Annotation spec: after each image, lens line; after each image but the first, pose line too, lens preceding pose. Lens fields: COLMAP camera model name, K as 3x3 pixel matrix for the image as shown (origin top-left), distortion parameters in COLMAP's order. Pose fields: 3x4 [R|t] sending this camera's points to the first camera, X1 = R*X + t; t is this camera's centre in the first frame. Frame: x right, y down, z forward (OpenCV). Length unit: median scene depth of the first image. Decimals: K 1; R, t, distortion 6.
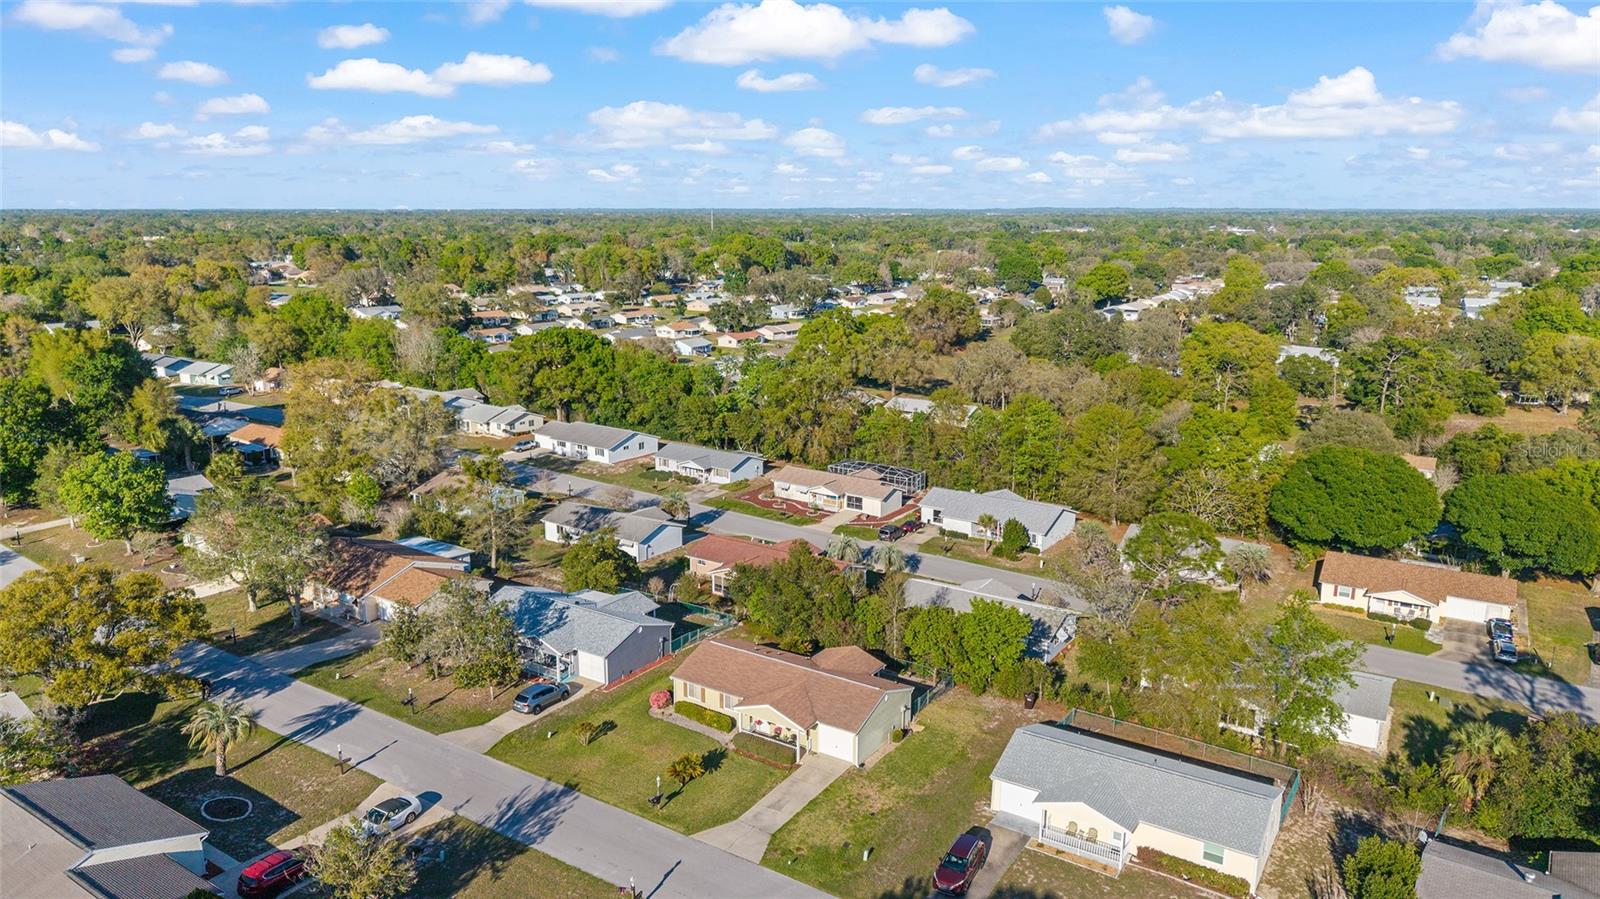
lens RADIAL K [[1068.0, 0, 800.0], [0, 1068.0, 449.5], [0, 0, 1]] dist [0.051542, -0.063840]
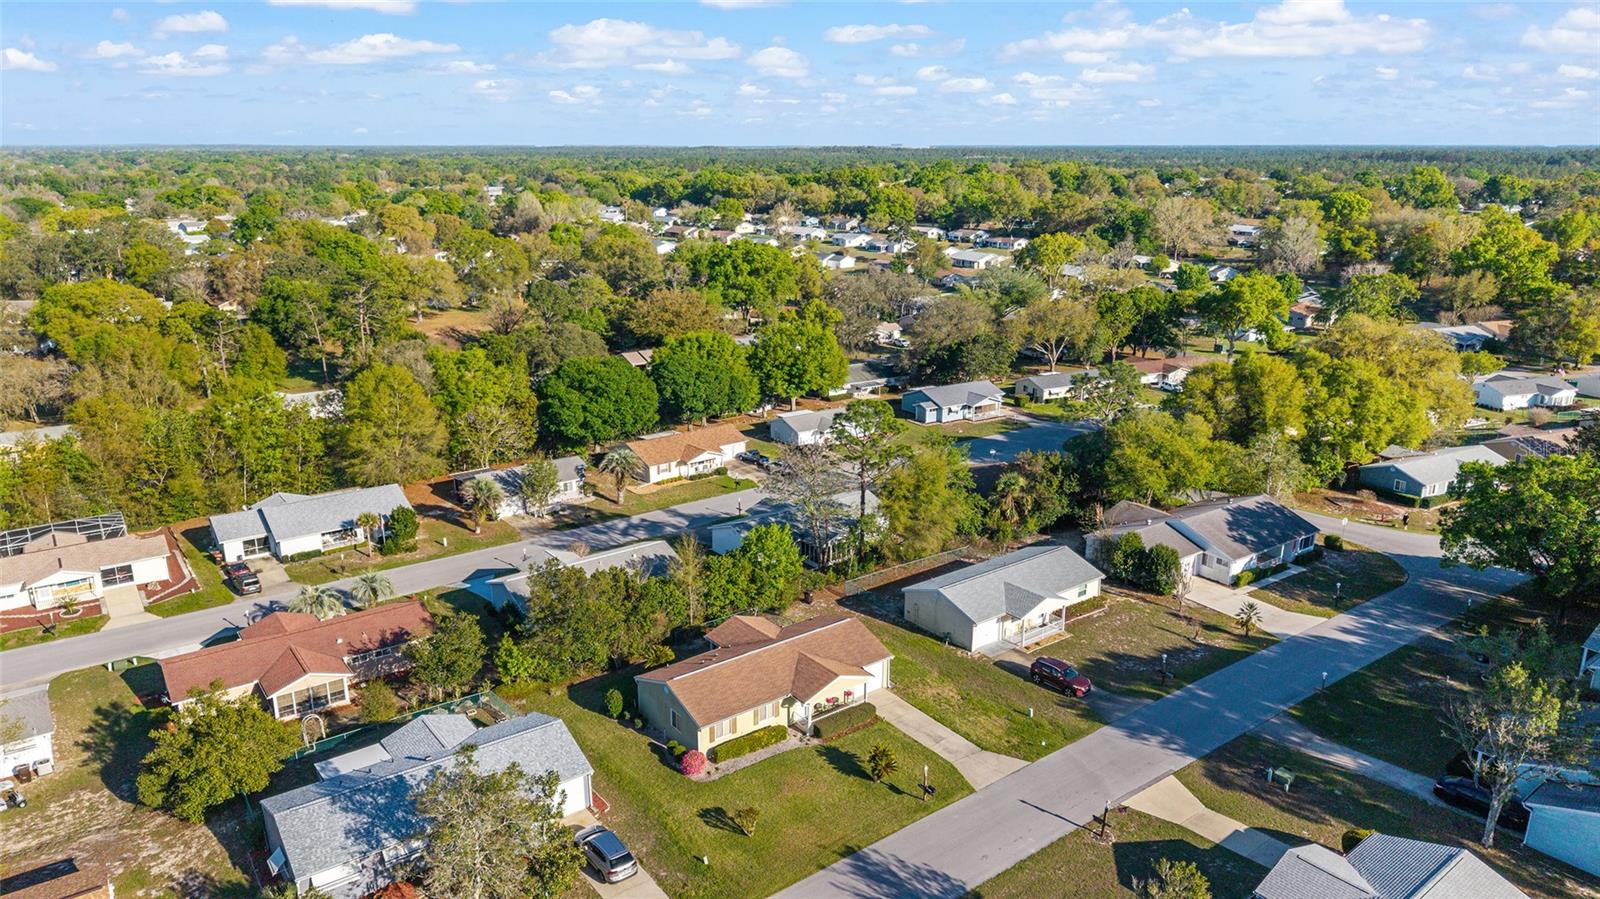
lens RADIAL K [[1068.0, 0, 800.0], [0, 1068.0, 449.5], [0, 0, 1]] dist [0.051542, -0.063840]
pose [[0.328228, -0.259660, 0.908209, -0.430420], [0.207130, 0.957861, 0.198998, -0.078461], [-0.921609, 0.122800, 0.368180, 0.323495]]
